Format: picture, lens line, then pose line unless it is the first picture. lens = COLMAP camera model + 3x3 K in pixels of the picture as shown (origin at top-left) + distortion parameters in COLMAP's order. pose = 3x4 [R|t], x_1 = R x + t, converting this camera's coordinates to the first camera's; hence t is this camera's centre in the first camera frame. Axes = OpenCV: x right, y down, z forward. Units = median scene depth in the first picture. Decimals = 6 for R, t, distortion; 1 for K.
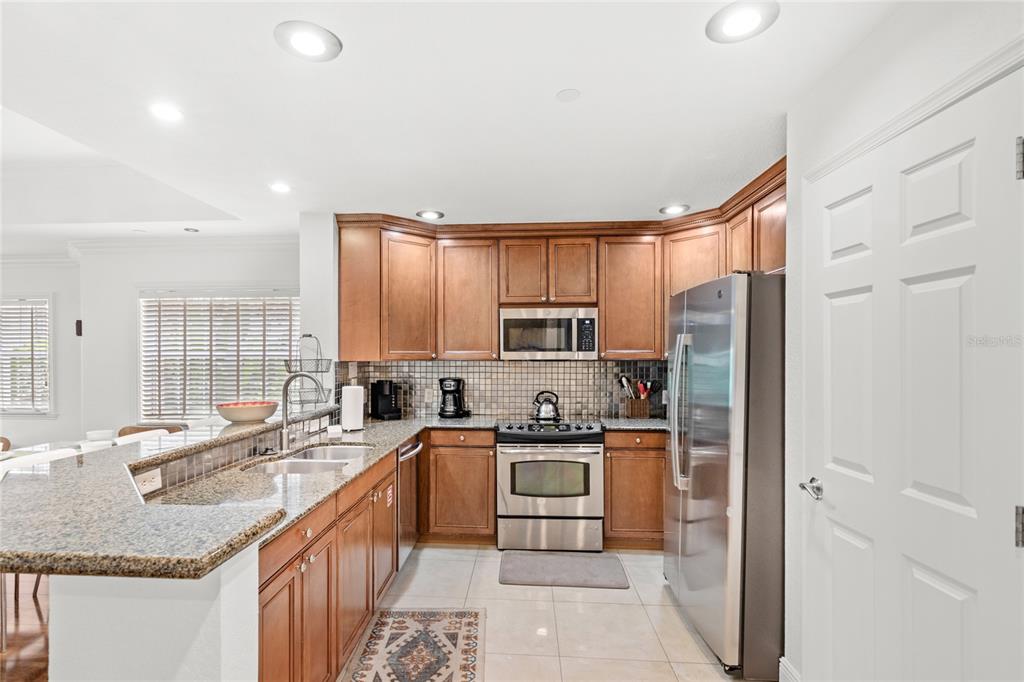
lens RADIAL K [[477.8, 0, 492.7], [0, 477.8, 347.3], [0, 0, 1]] dist [0.007596, 0.000597]
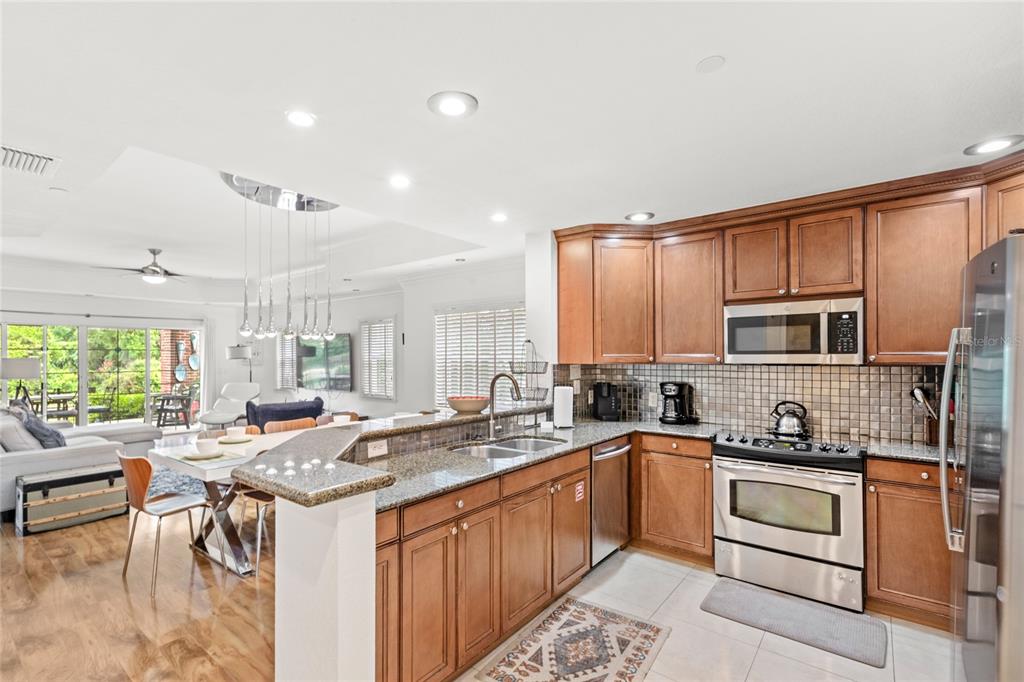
lens RADIAL K [[477.8, 0, 511.2], [0, 477.8, 346.9], [0, 0, 1]] dist [0.007596, 0.000597]
pose [[0.818076, -0.013009, -0.574963, 0.213876], [0.009703, 0.999914, -0.008818, -0.000993], [0.575028, 0.001635, 0.818132, 0.037294]]
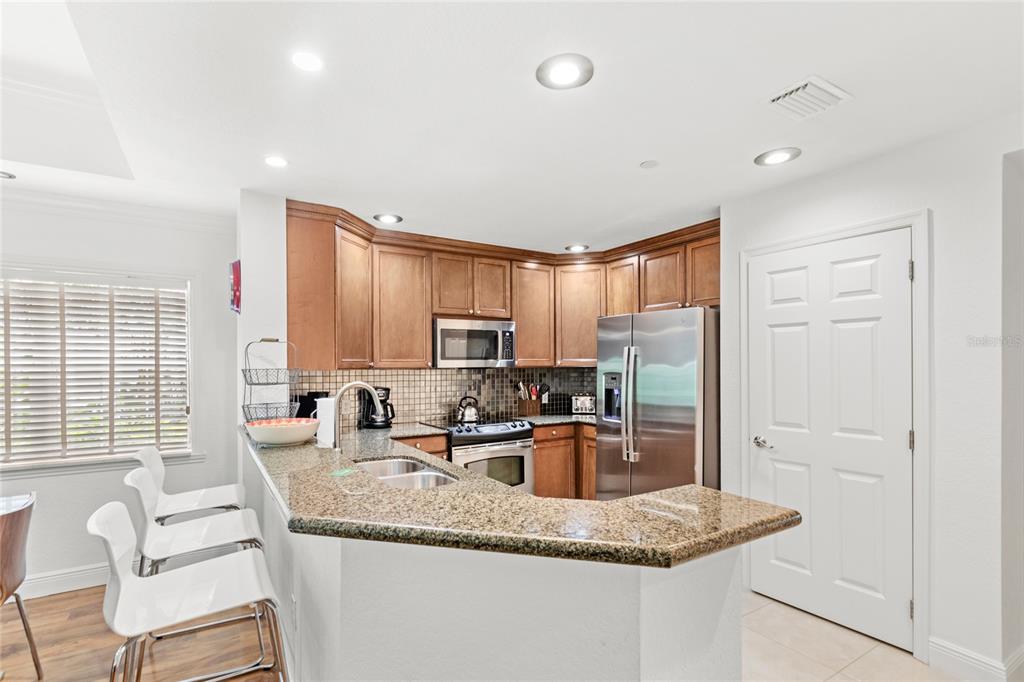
lens RADIAL K [[477.8, 0, 481.8], [0, 477.8, 355.1], [0, 0, 1]] dist [0.007596, 0.000597]
pose [[0.823111, 0.005169, 0.567857, -0.517037], [-0.003514, 0.999986, -0.004008, 0.002084], [-0.567870, 0.001304, 0.823118, 0.094766]]
